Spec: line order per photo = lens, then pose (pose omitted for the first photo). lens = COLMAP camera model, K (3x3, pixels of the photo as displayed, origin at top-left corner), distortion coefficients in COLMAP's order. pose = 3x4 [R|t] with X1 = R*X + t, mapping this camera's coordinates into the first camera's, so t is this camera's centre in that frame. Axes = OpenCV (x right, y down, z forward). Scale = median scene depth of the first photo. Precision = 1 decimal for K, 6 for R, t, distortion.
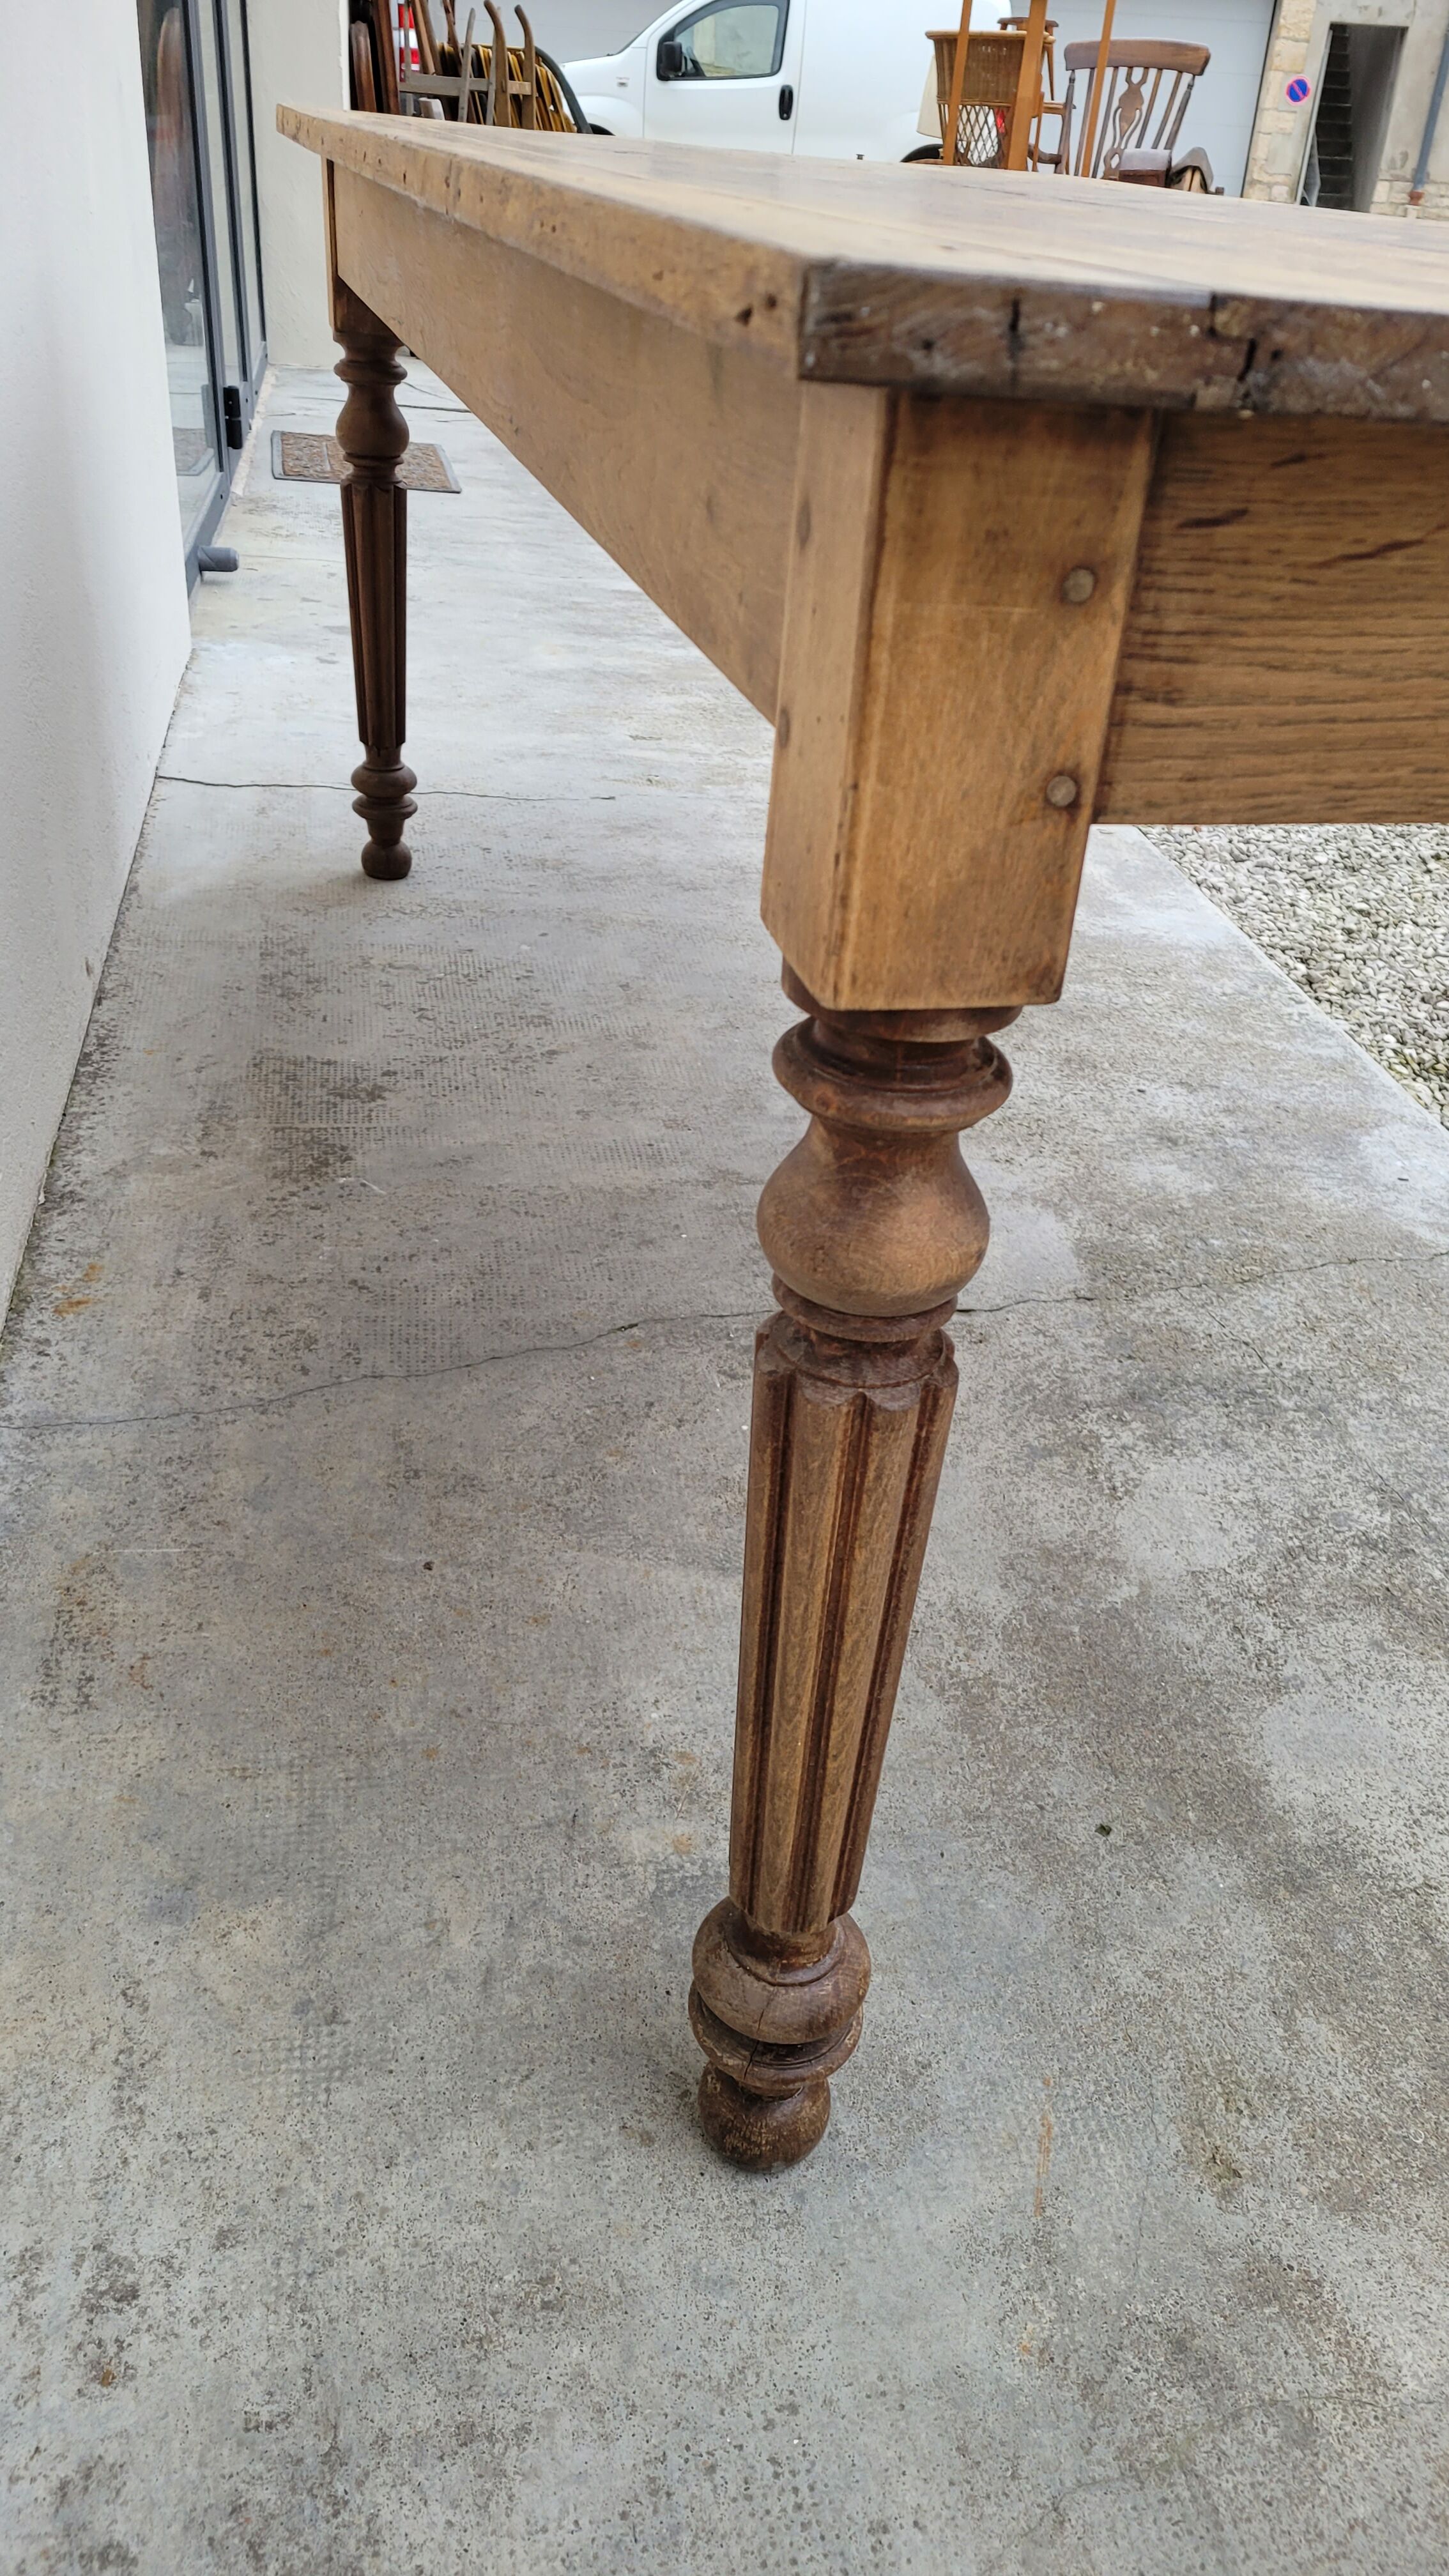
lens RADIAL K [[1931.6, 0, 728.6], [0, 1931.6, 1305.7], [0, 0, 1]] dist [0.067195, -0.042452]
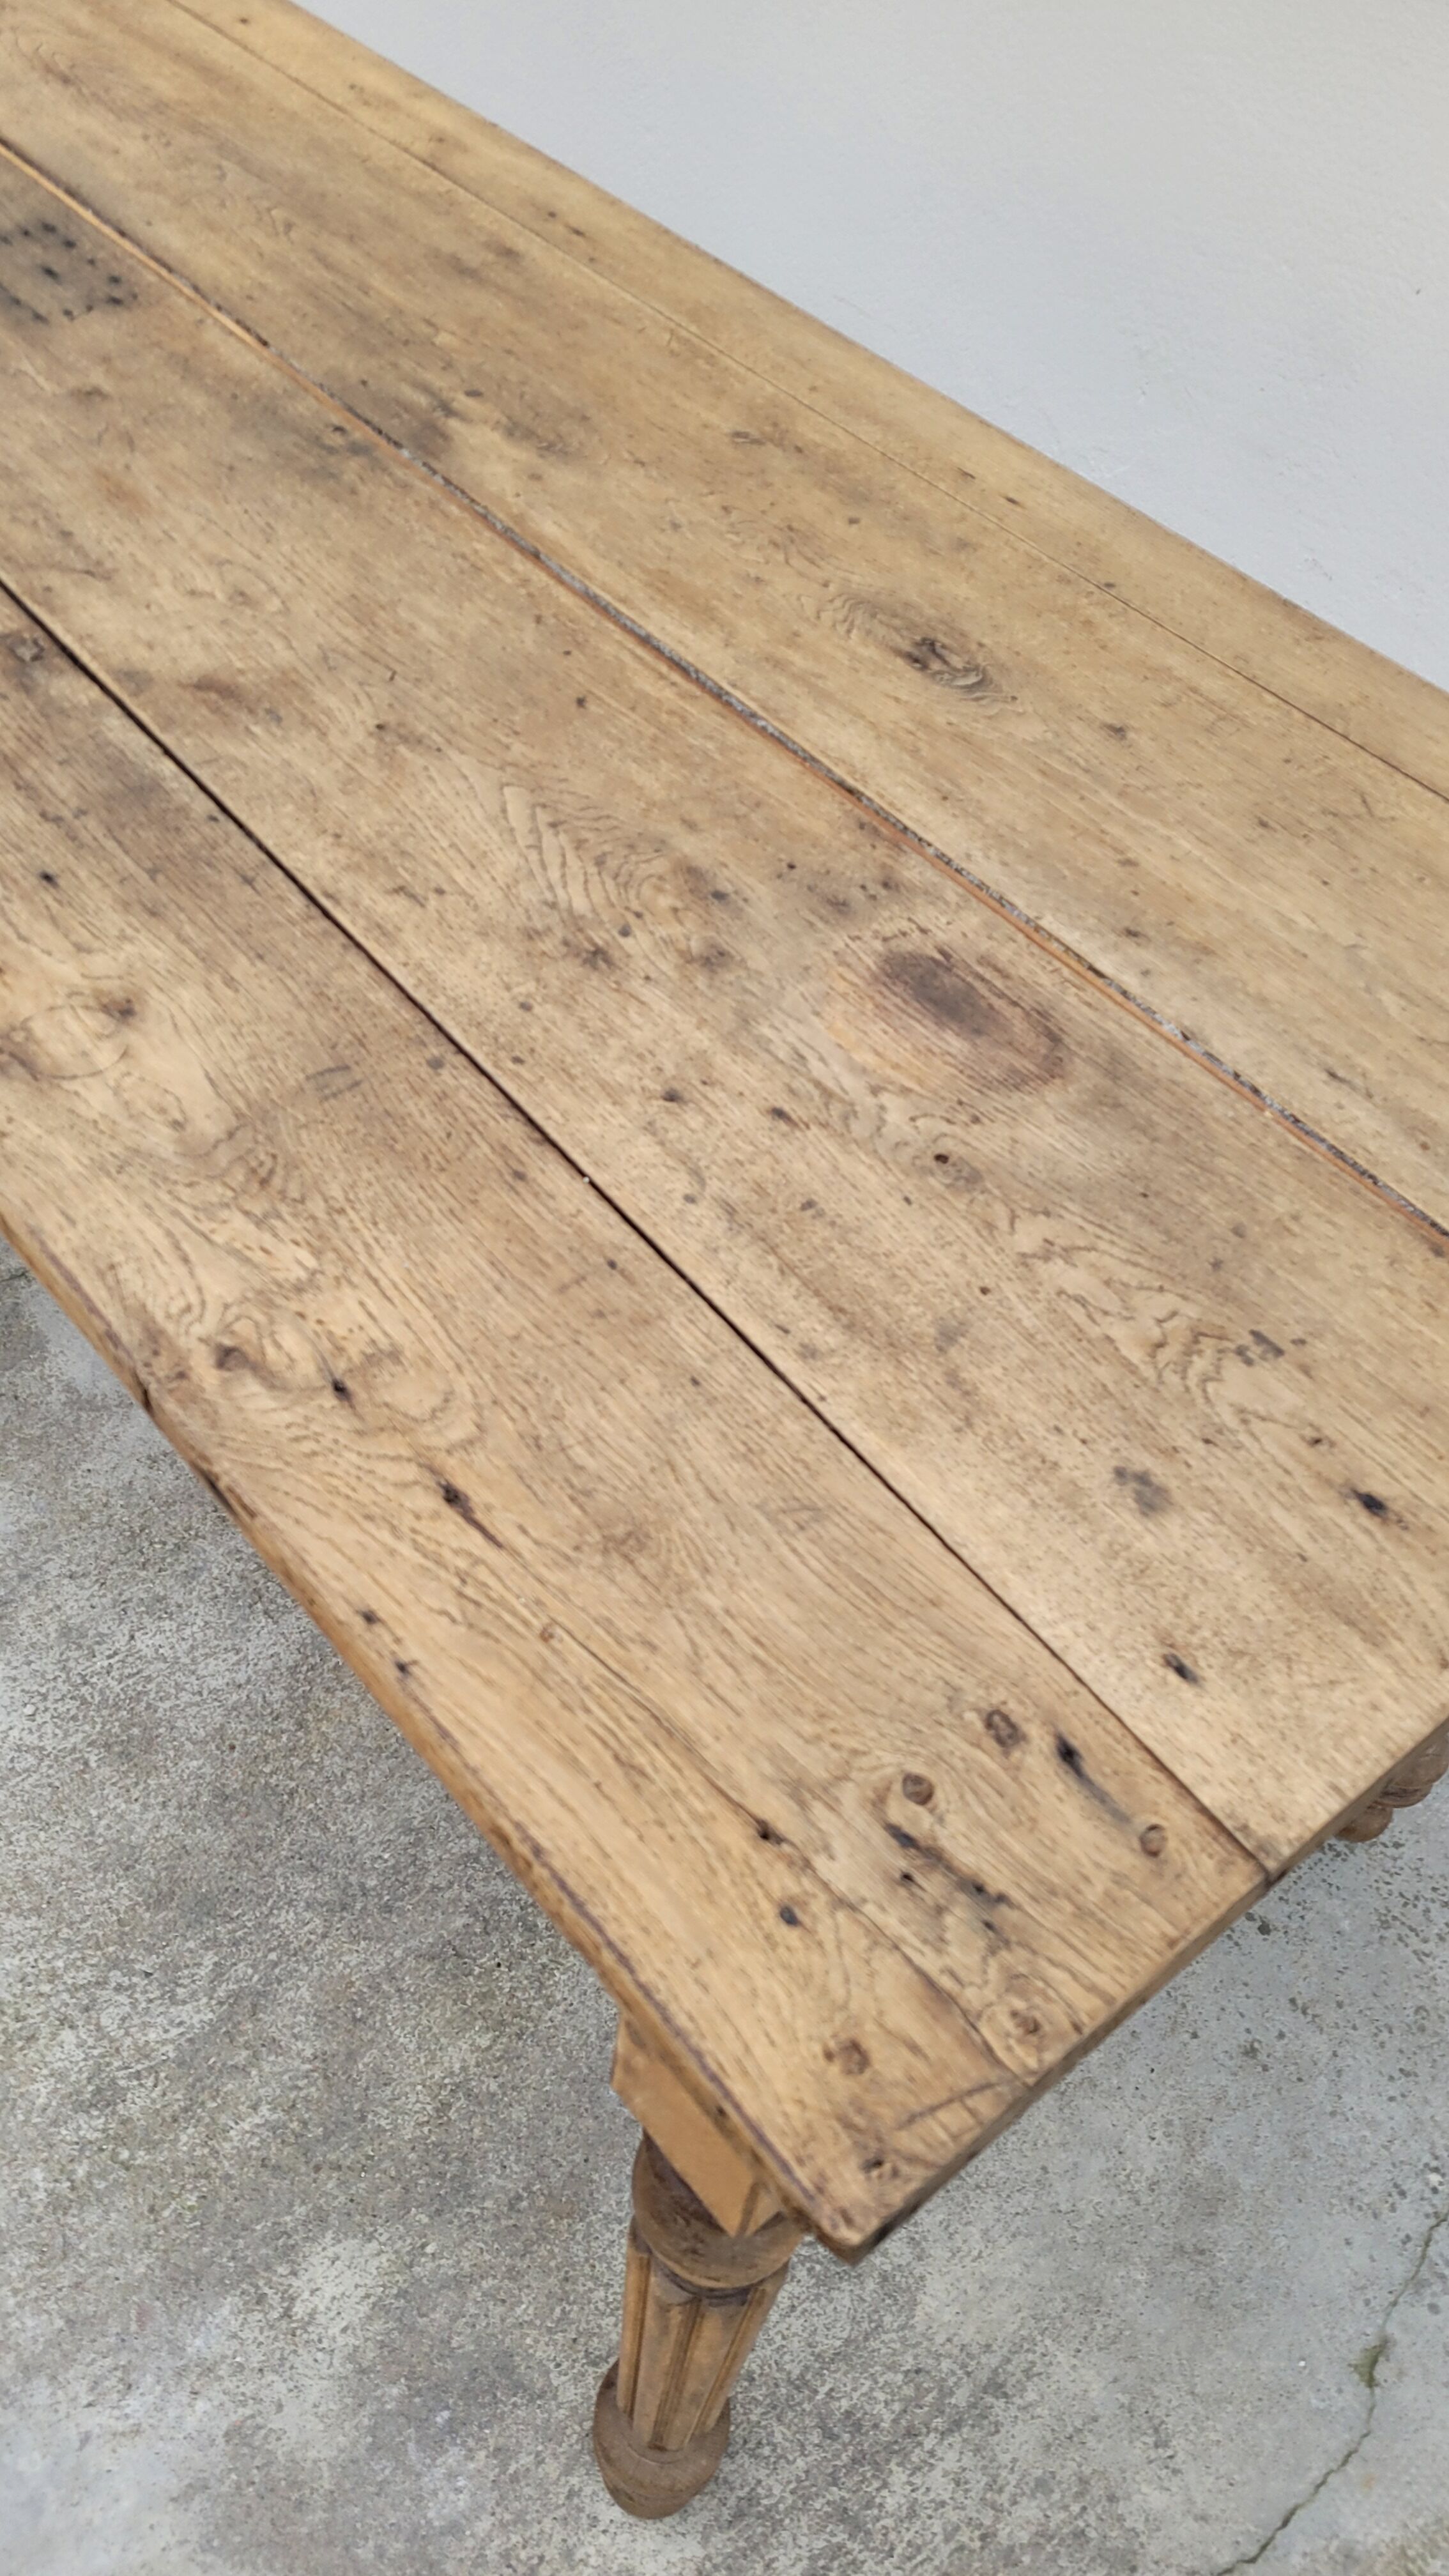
lens RADIAL K [[1931.6, 0, 742.5], [0, 1931.6, 1316.4], [0, 0, 1]] dist [0.067195, -0.042452]
pose [[-0.837307, 0.268513, -0.476254, 0.543645], [-0.422340, 0.235518, 0.875306, -1.647122], [0.347198, 0.934041, -0.083797, 1.847035]]
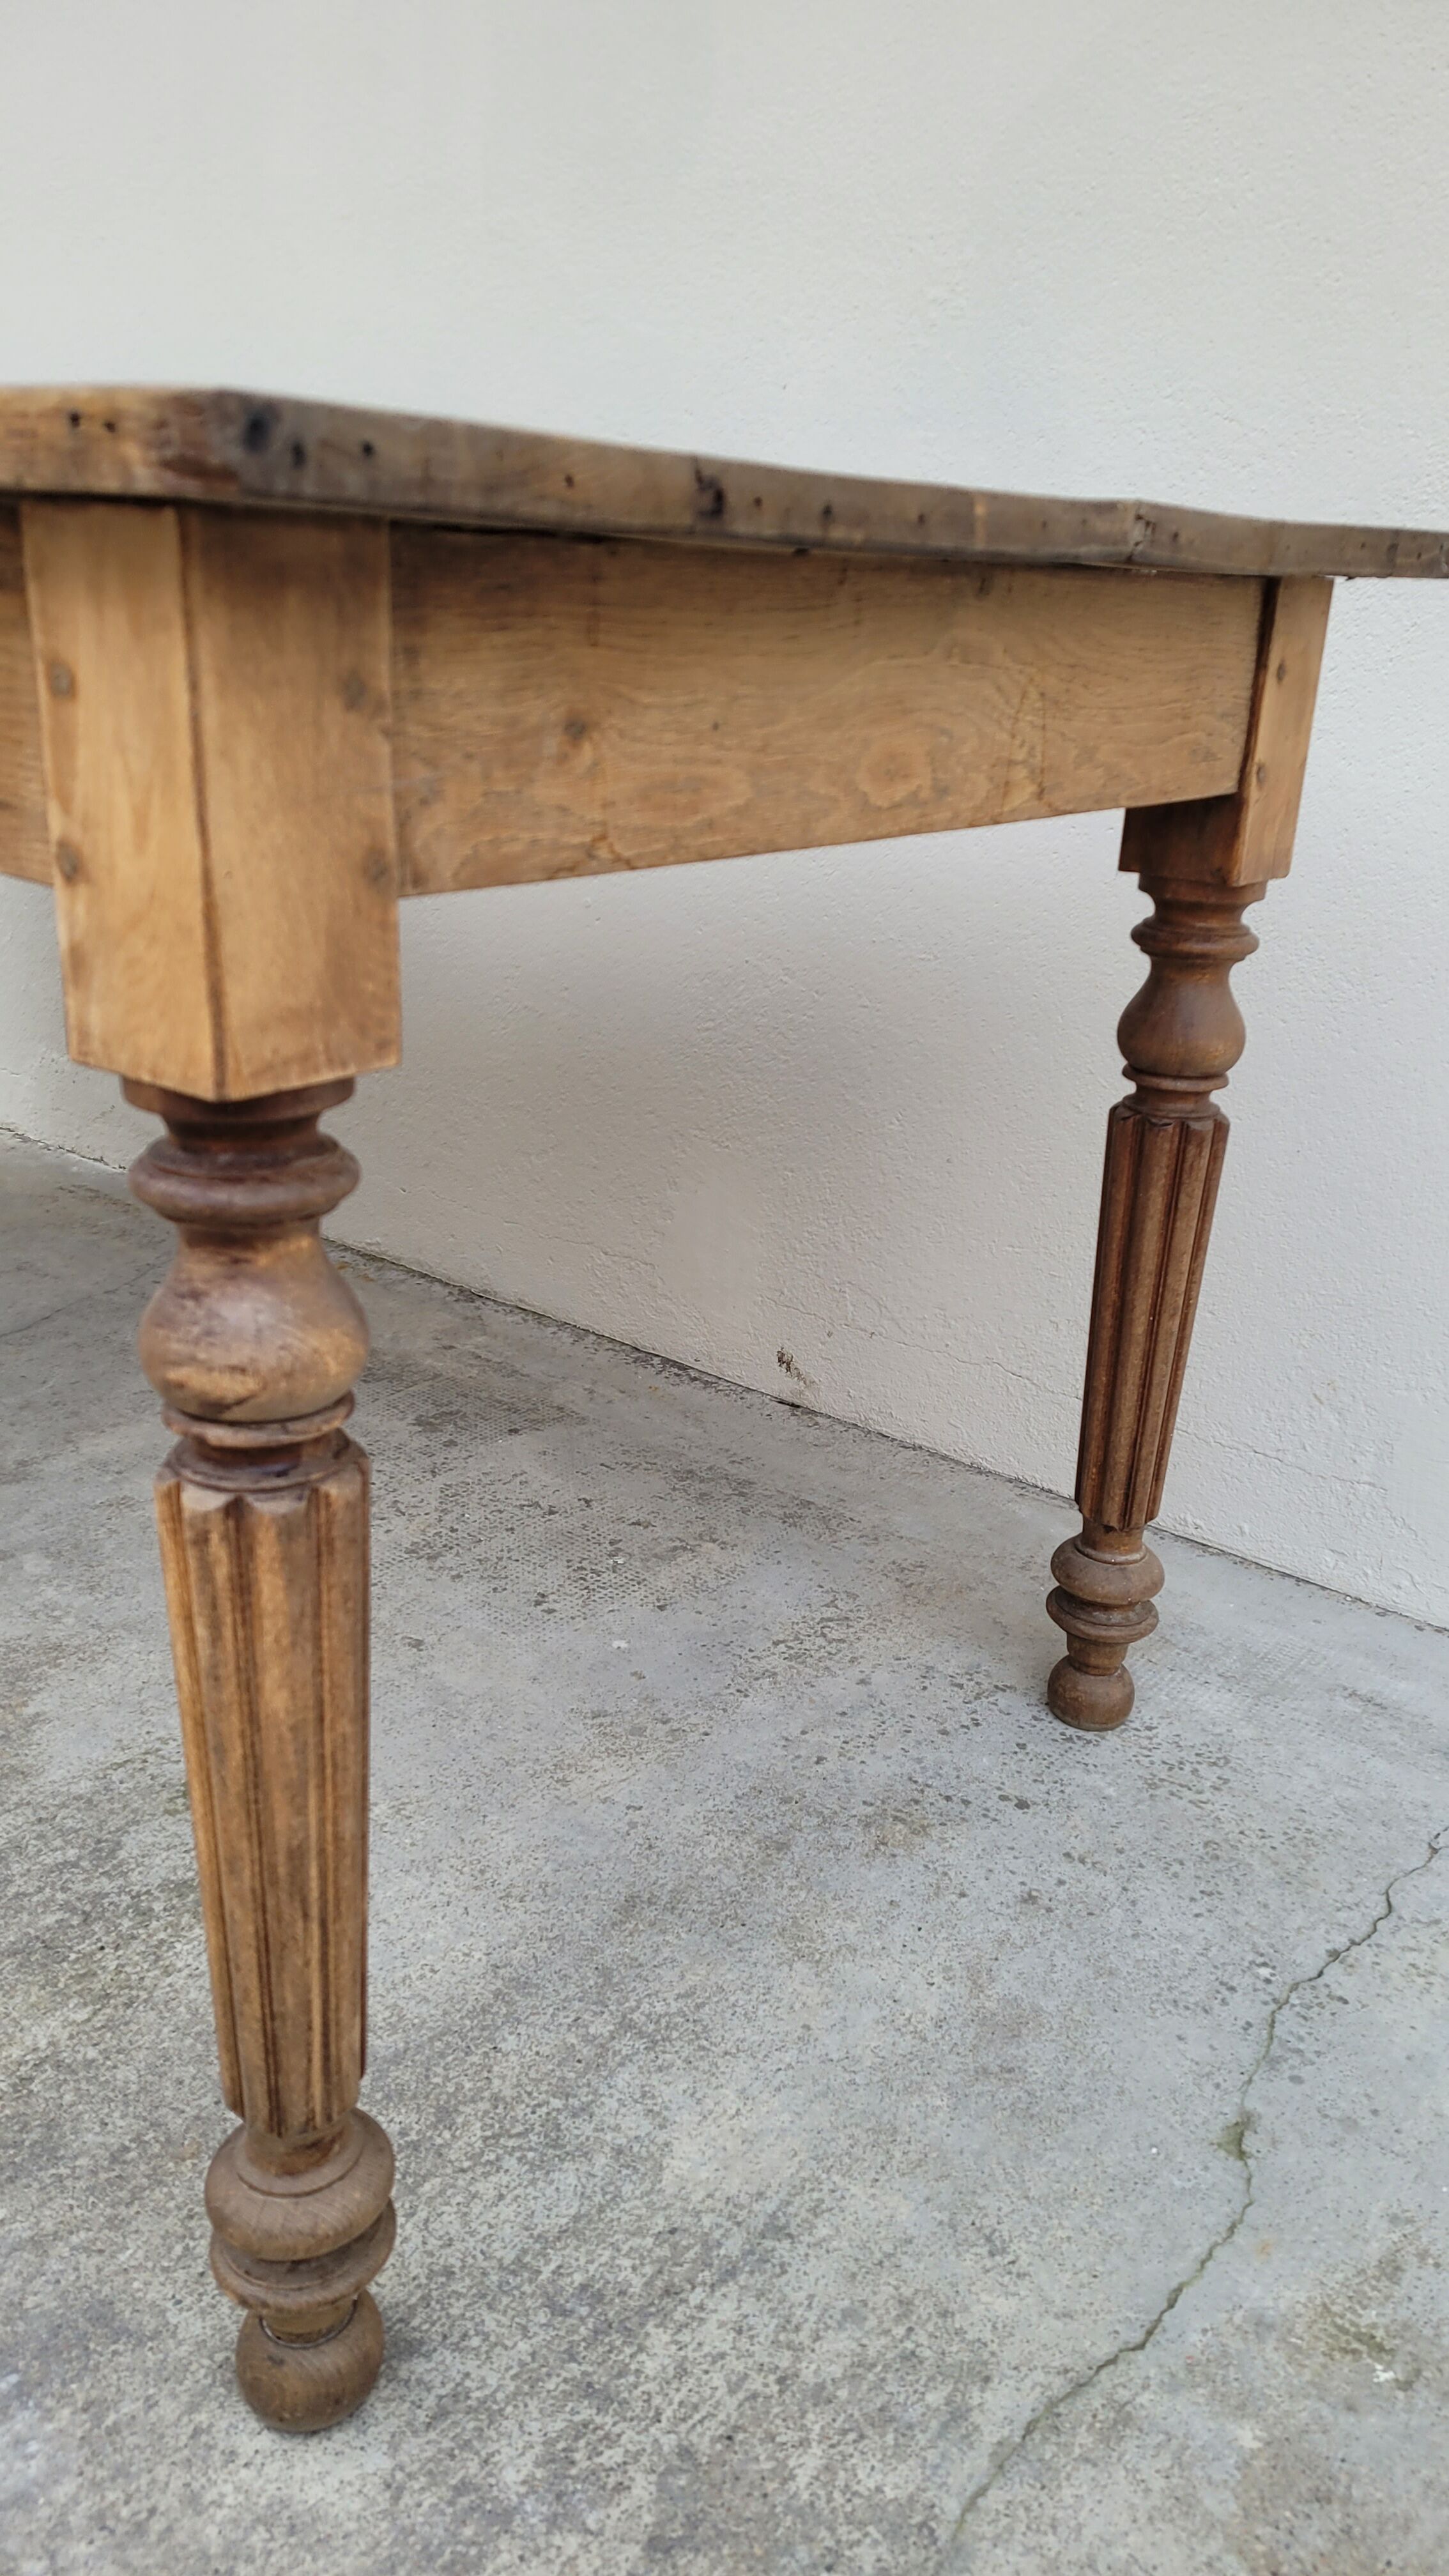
lens RADIAL K [[1931.6, 0, 742.1], [0, 1931.6, 1324.0], [0, 0, 1]] dist [0.067195, -0.042452]
pose [[-0.726495, 0.137836, -0.673205, 0.582124], [-0.445293, 0.651724, 0.613979, -1.353554], [0.523372, 0.745827, -0.412097, 2.427282]]
